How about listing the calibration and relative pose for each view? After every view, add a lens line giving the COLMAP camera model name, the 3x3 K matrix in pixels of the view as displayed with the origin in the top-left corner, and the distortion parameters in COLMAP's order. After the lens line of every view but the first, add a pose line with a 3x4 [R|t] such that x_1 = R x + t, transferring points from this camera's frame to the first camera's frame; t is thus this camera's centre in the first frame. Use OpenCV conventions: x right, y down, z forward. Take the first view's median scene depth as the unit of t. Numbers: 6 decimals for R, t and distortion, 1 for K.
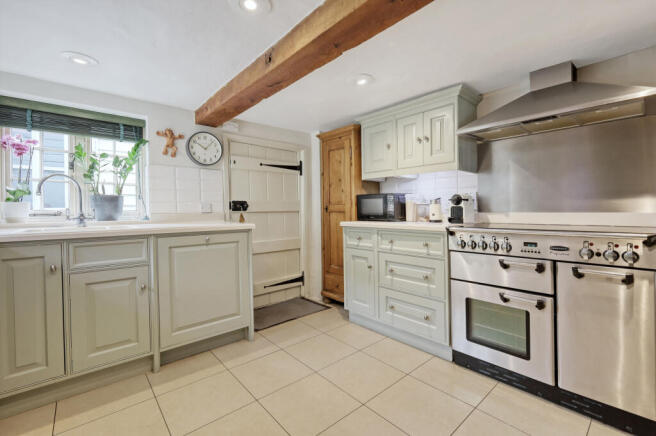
lens RADIAL K [[286.5, 0, 329.0], [0, 286.5, 214.3], [0, 0, 1]] dist [0.000290, 0.000217]
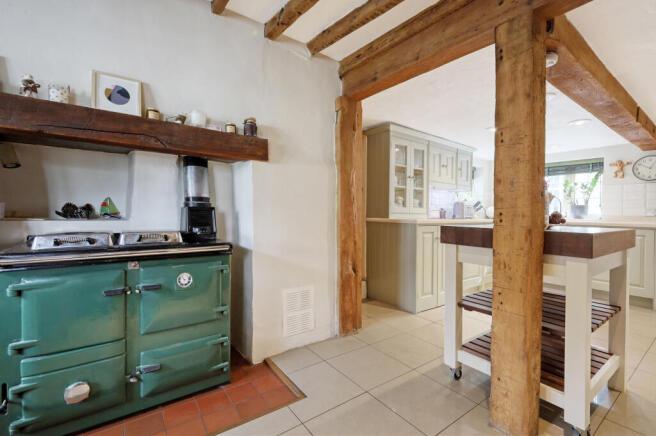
lens RADIAL K [[286.5, 0, 328.5], [0, 286.5, 215.5], [0, 0, 1]] dist [0.000290, 0.000217]
pose [[-0.096068, 0.015567, -0.995253, 1.122504], [-0.020559, 0.999633, 0.017620, 0.000068], [0.995162, 0.022154, -0.095713, -0.386500]]
